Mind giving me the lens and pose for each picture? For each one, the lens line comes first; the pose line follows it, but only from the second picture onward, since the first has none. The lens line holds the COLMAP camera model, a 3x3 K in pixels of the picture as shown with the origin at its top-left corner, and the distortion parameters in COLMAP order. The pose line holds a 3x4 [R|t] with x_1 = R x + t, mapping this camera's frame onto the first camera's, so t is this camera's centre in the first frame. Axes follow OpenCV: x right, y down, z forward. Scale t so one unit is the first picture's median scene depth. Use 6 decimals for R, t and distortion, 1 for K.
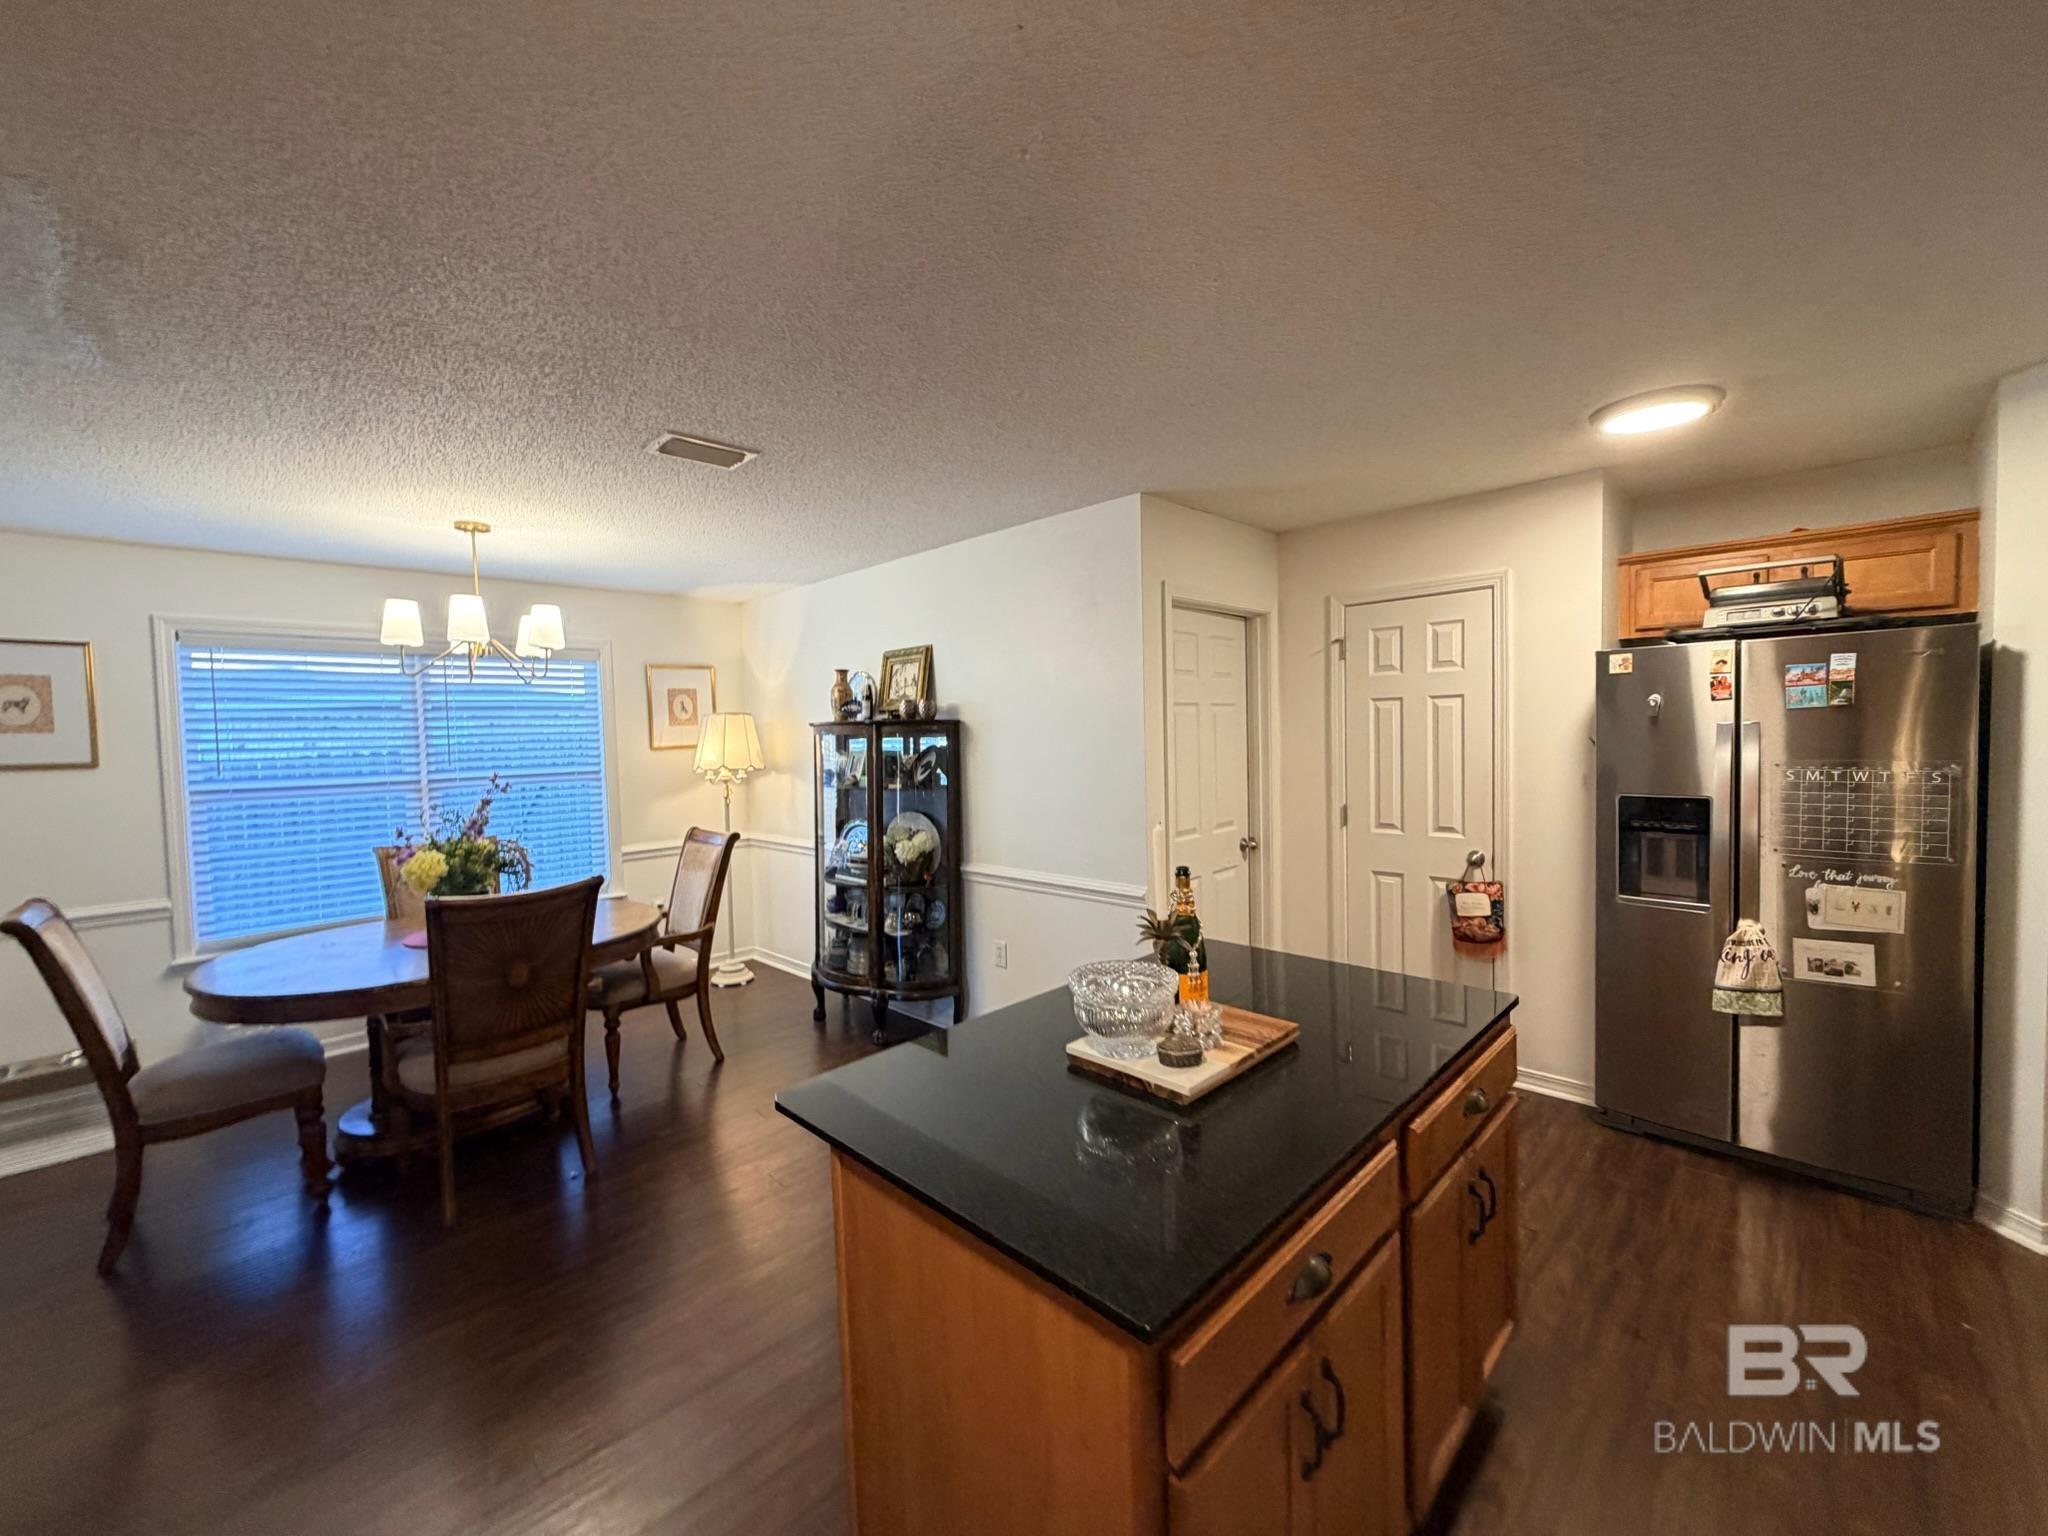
lens RADIAL K [[820.3, 0, 1019.9], [0, 820.3, 767.2], [0, 0, 1]] dist [-0.000882, 0.000150]
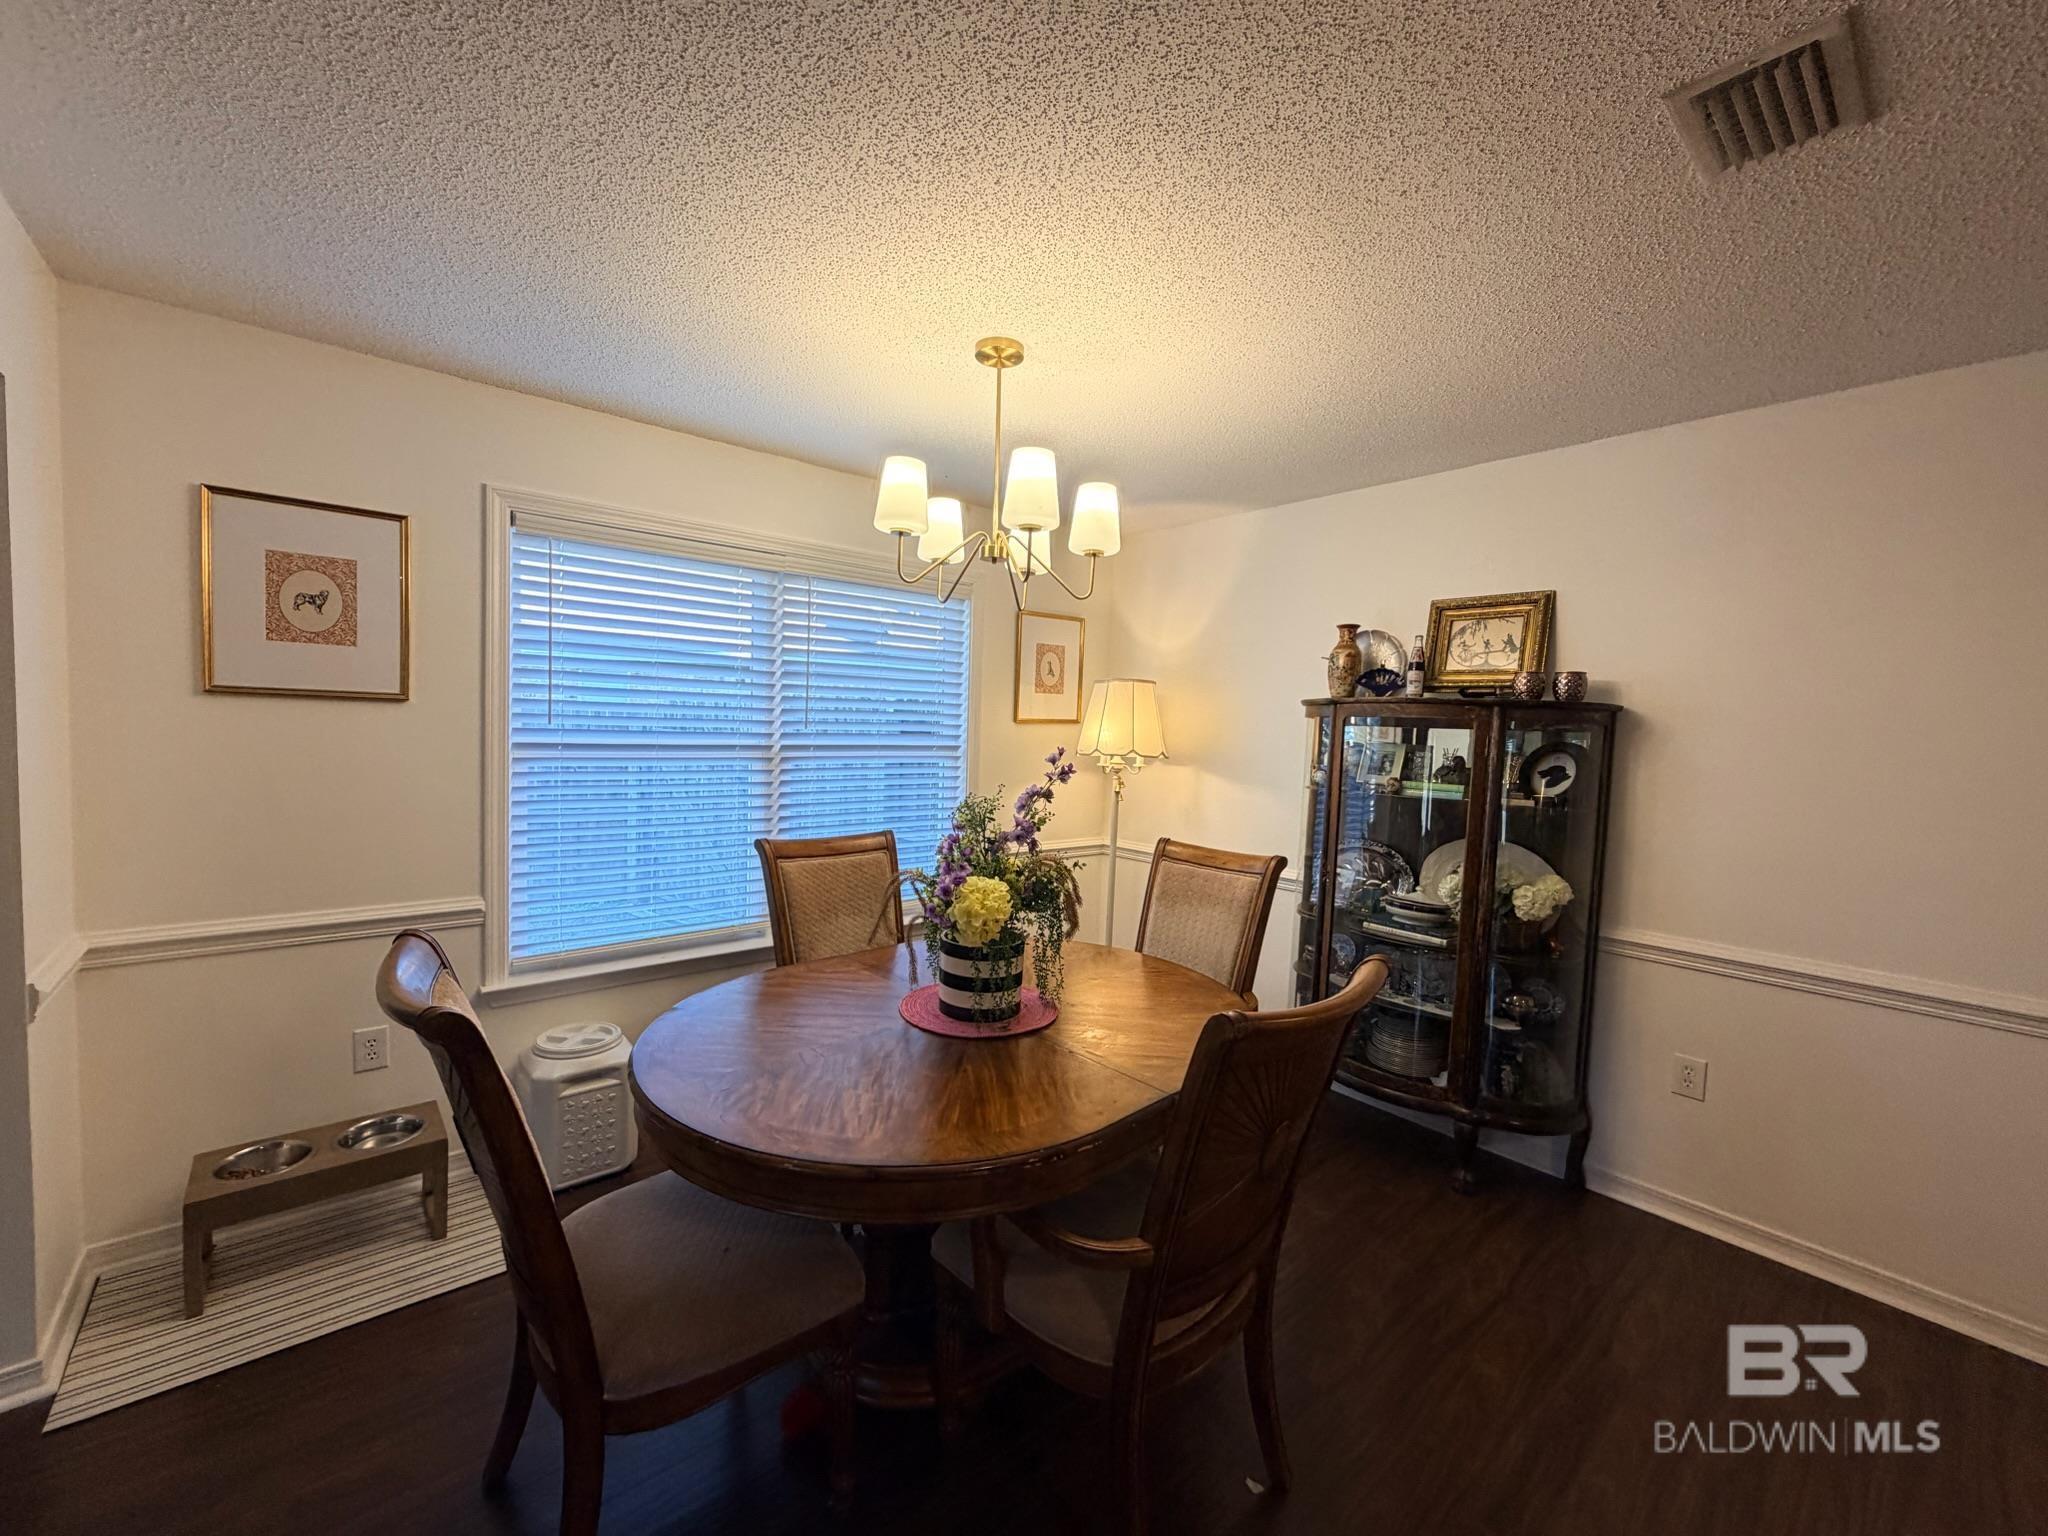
lens RADIAL K [[820.3, 0, 1025.5], [0, 820.3, 764.9], [0, 0, 1]] dist [-0.000882, 0.000150]
pose [[0.995132, 0.064462, -0.074547, -0.561794], [-0.063776, 0.997897, 0.011554, 0.012221], [0.075135, -0.006743, 0.997151, 0.360384]]
